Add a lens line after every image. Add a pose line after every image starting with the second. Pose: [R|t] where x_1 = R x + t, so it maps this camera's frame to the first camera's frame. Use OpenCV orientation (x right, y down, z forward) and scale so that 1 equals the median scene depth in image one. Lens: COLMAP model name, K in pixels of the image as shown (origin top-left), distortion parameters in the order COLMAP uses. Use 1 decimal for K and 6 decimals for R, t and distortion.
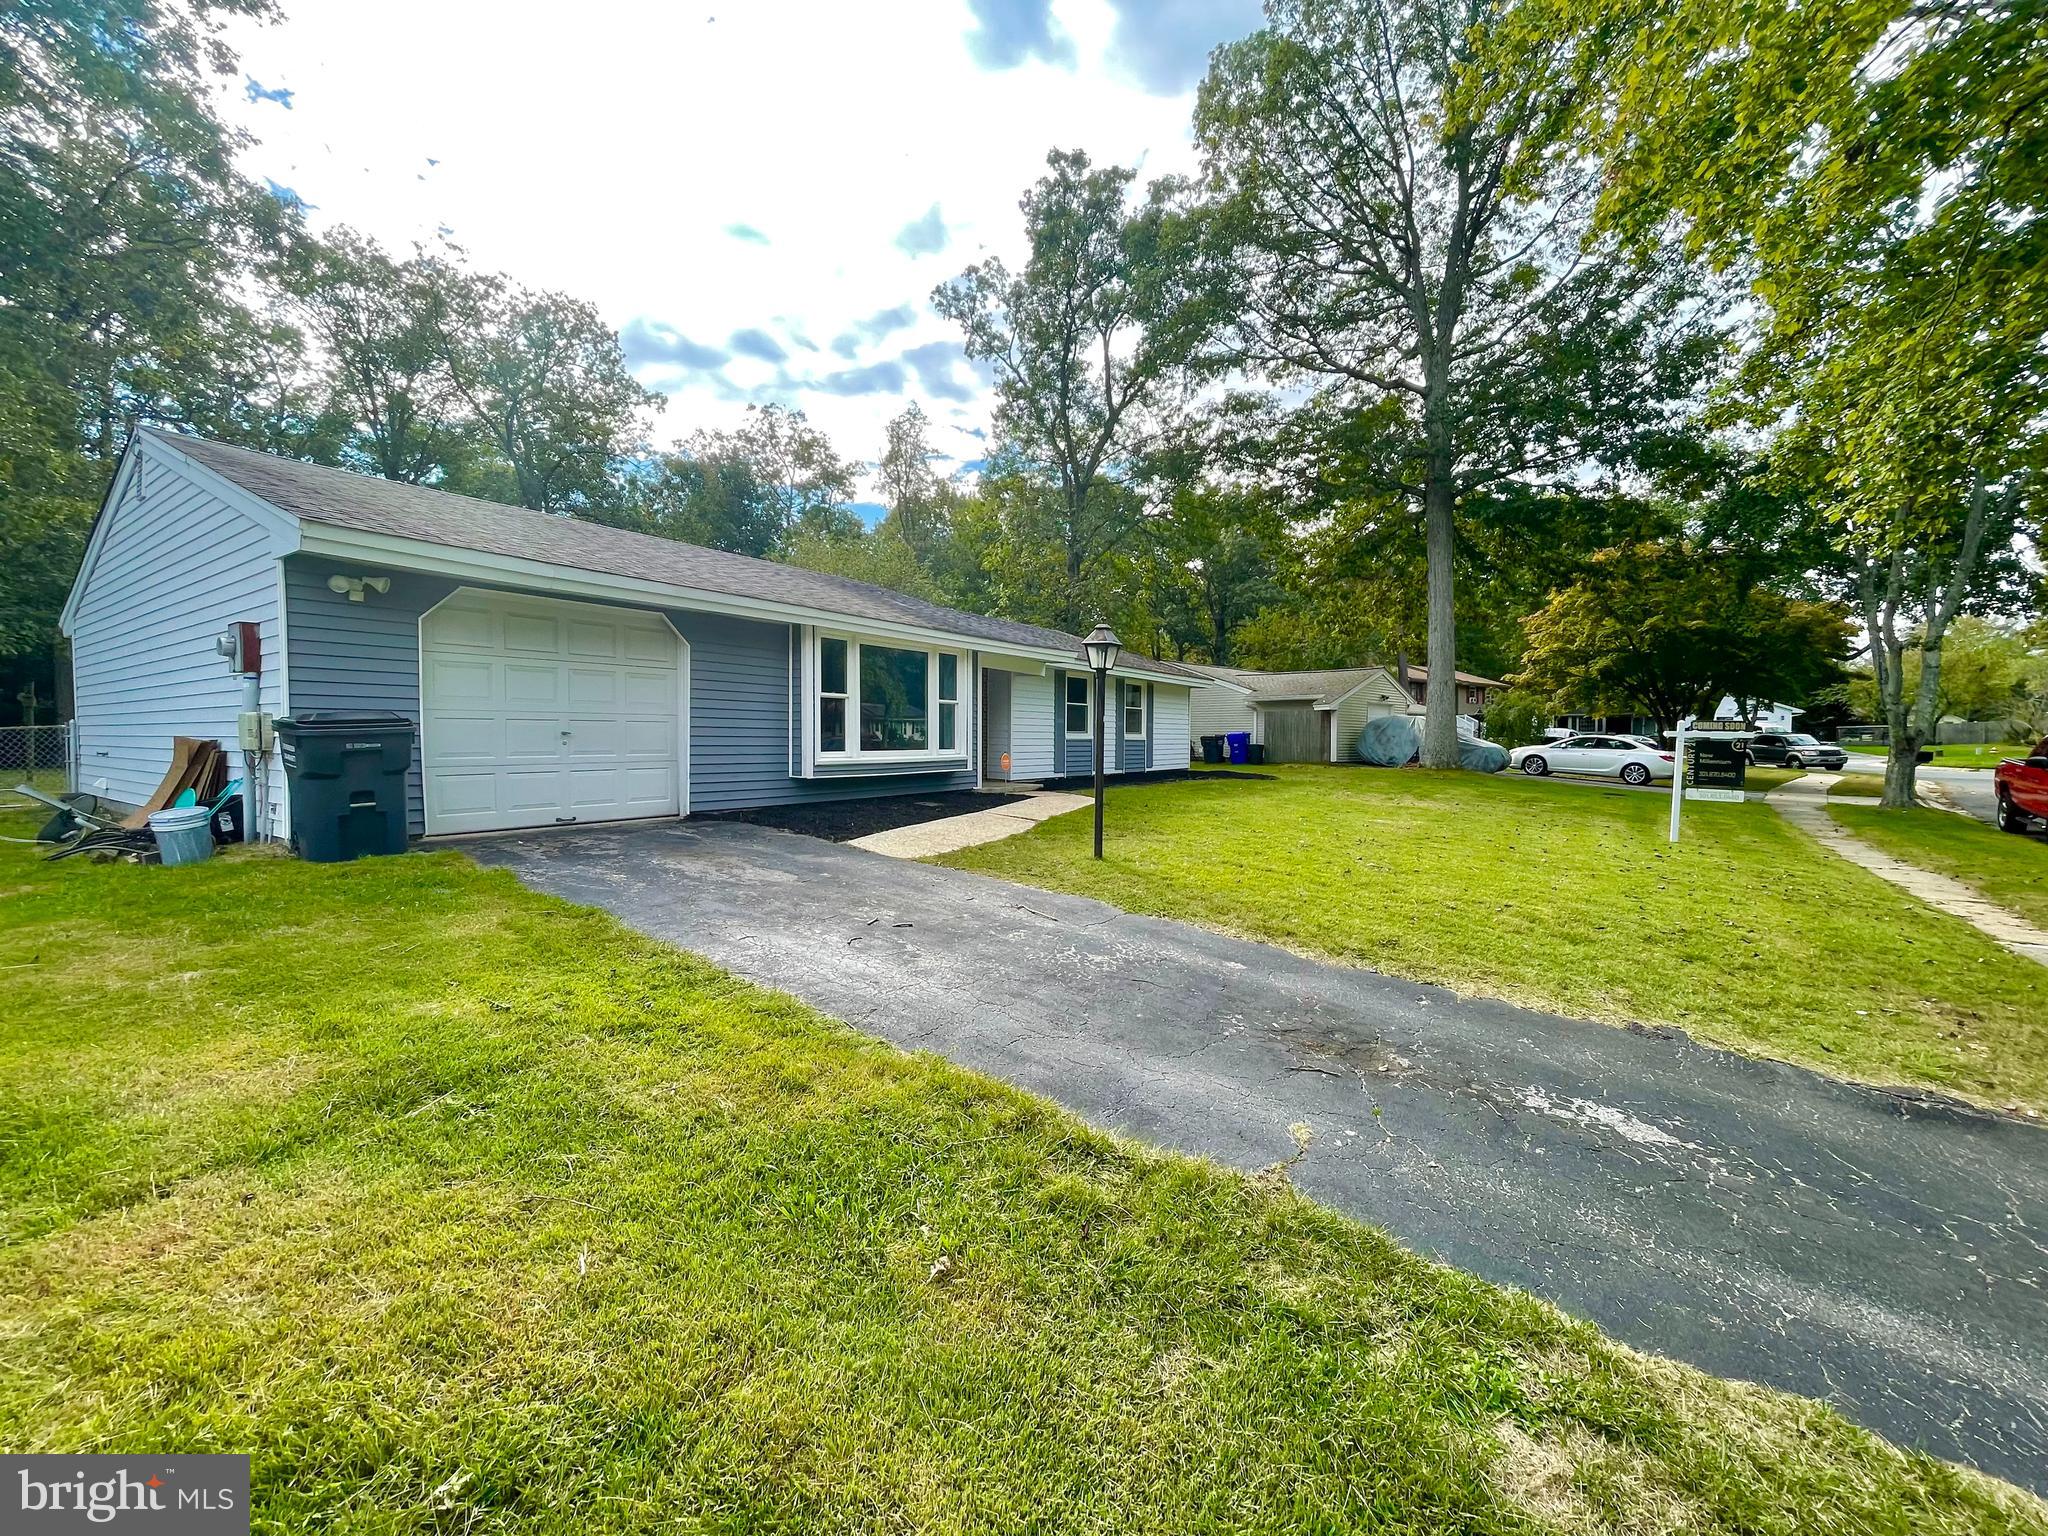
lens RADIAL K [[826.0, 0, 1024.8], [0, 826.0, 771.7], [0, 0, 1]] dist [-0.005611, 0.000179]
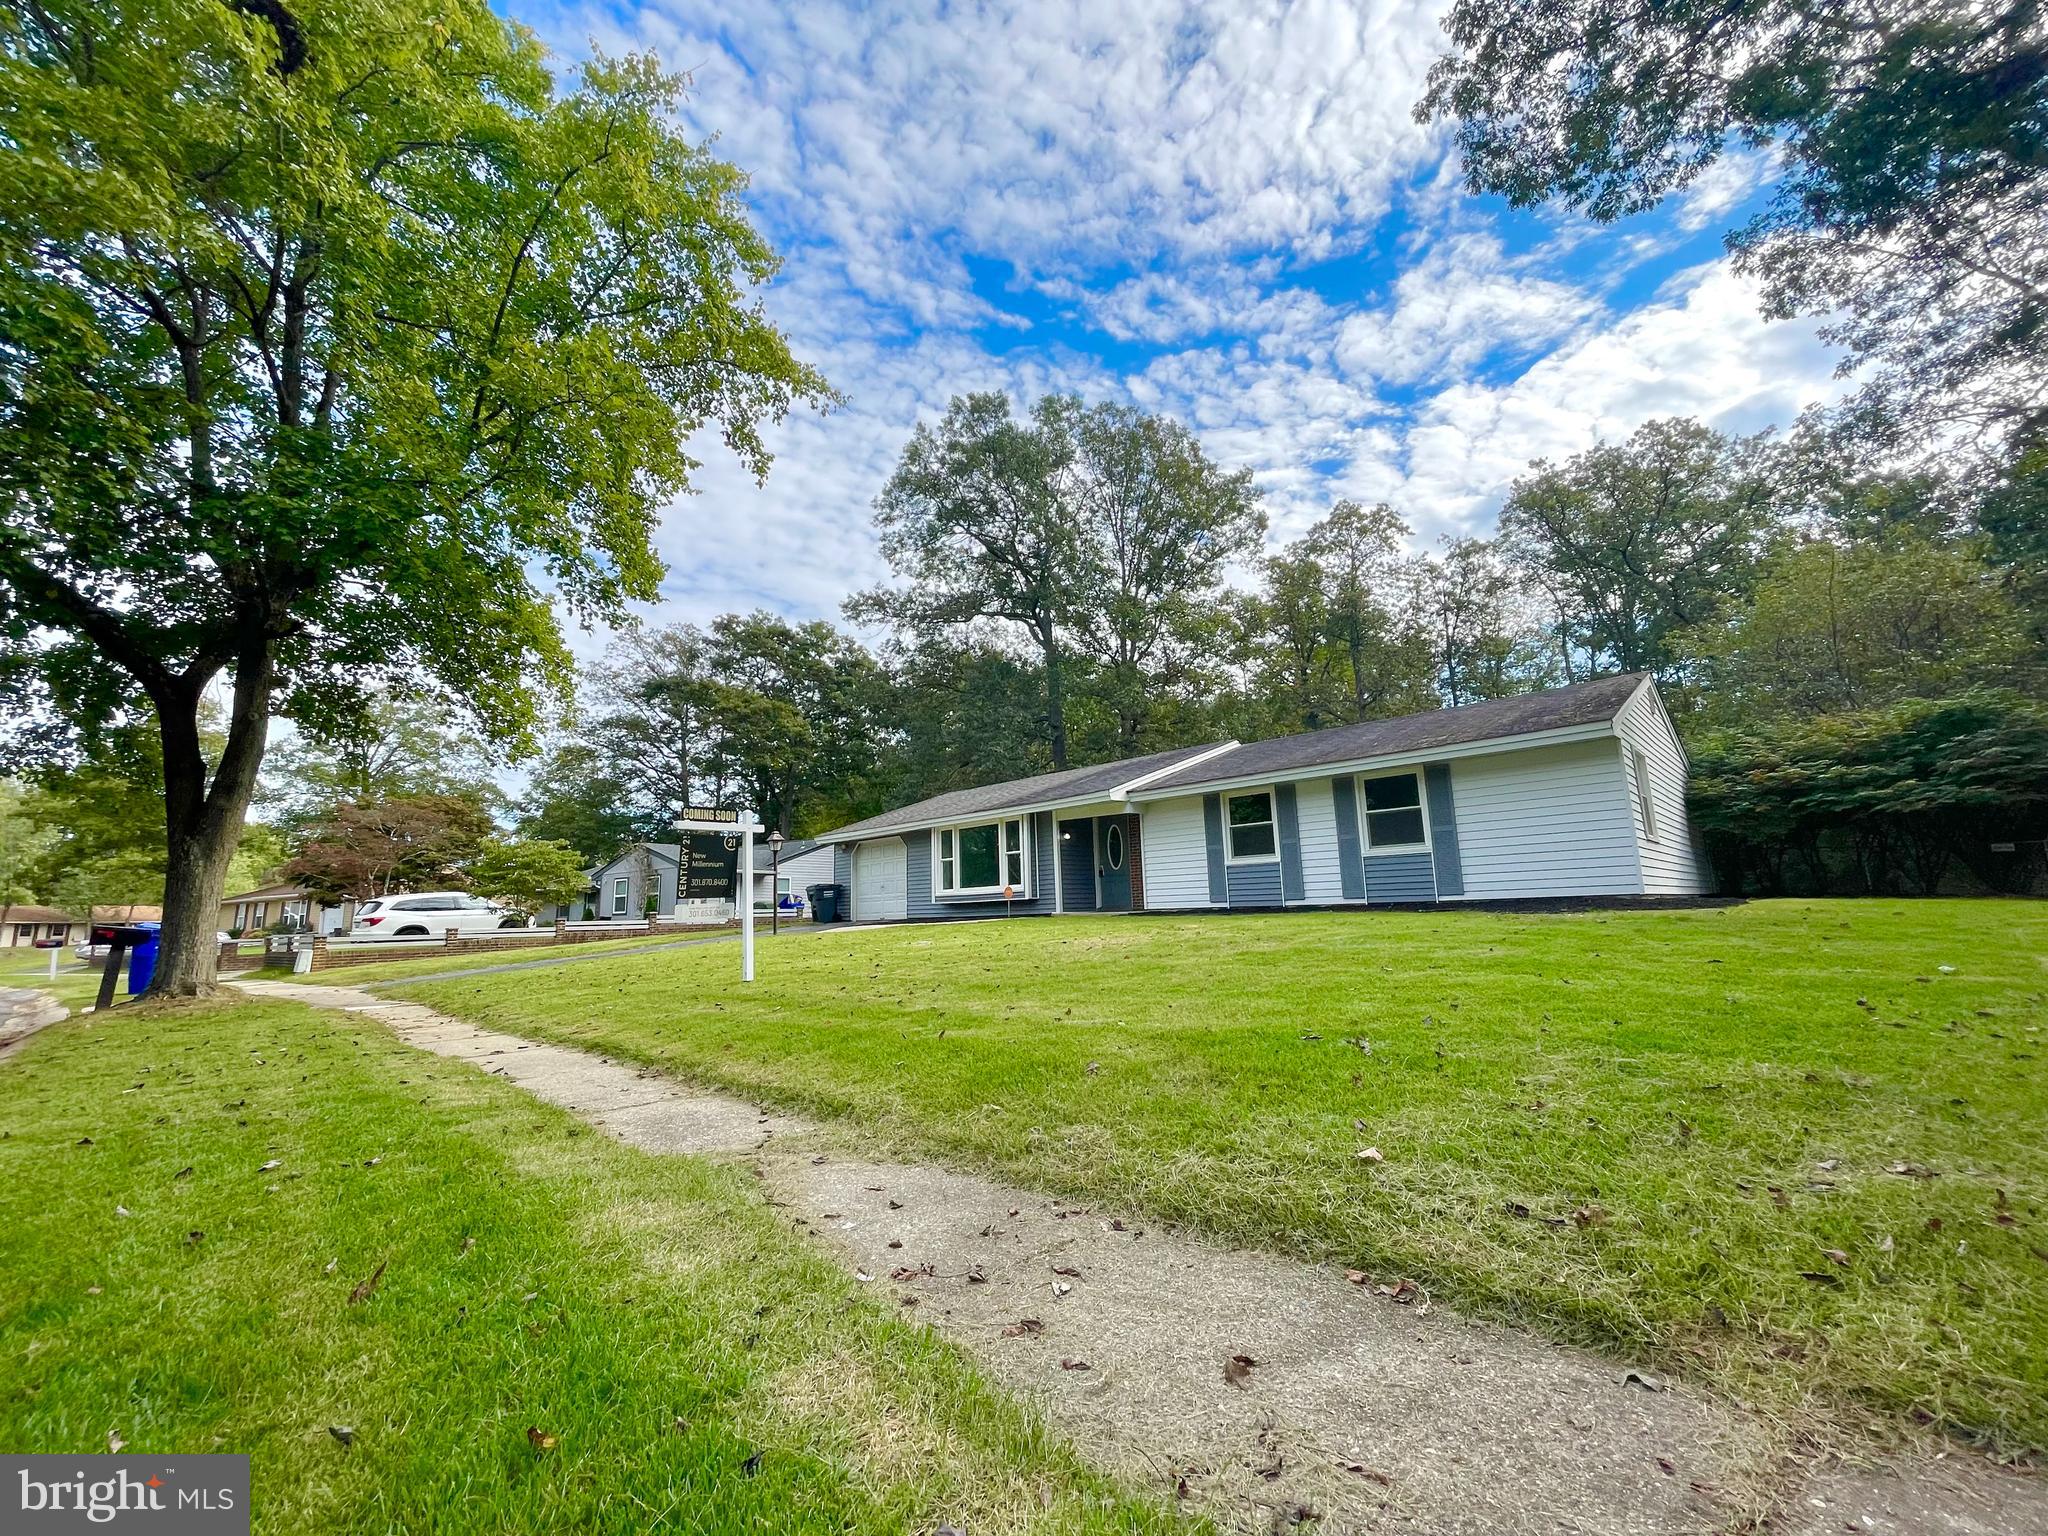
lens RADIAL K [[826.0, 0, 1022.3], [0, 826.0, 769.4], [0, 0, 1]] dist [-0.005611, 0.000179]
pose [[-0.178301, -0.173924, -0.968483, 1.454847], [-0.012944, 0.984584, -0.174432, 0.030158], [0.983891, -0.018565, -0.177803, 1.342294]]
